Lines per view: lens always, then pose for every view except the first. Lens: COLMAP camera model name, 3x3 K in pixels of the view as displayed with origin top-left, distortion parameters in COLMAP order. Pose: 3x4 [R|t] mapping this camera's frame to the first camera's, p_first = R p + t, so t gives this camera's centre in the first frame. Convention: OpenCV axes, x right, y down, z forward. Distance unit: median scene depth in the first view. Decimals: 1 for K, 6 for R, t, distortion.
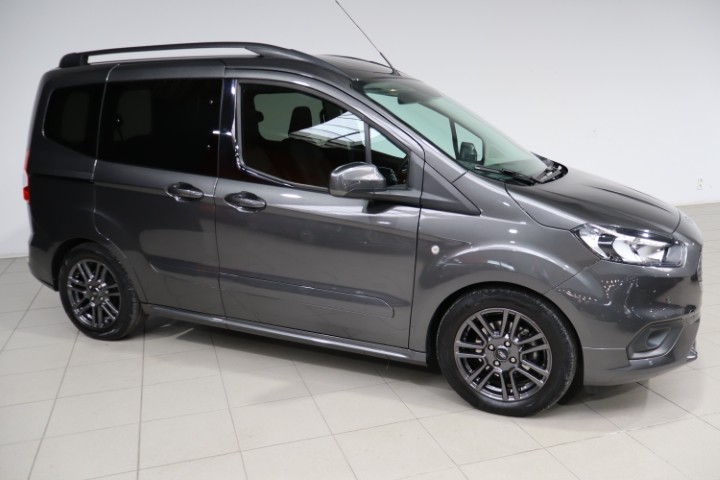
lens RADIAL K [[622.1, 0, 360.0], [0, 622.1, 240.0], [0, 0, 1]] dist [-0.003713, 0.010868]
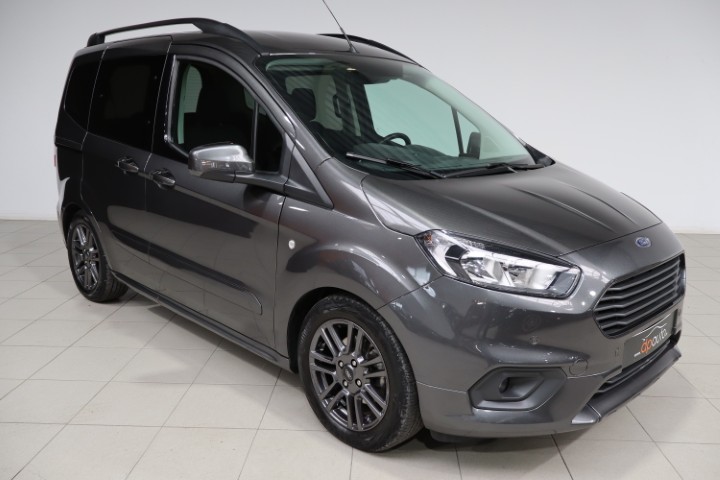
lens RADIAL K [[622.1, 0, 360.0], [0, 622.1, 240.0], [0, 0, 1]] dist [-0.003713, 0.010868]
pose [[0.938649, 0.102696, -0.329228, 0.501837], [-0.101645, 0.994610, 0.020452, -0.018663], [0.329554, 0.014267, 0.944029, 0.193615]]
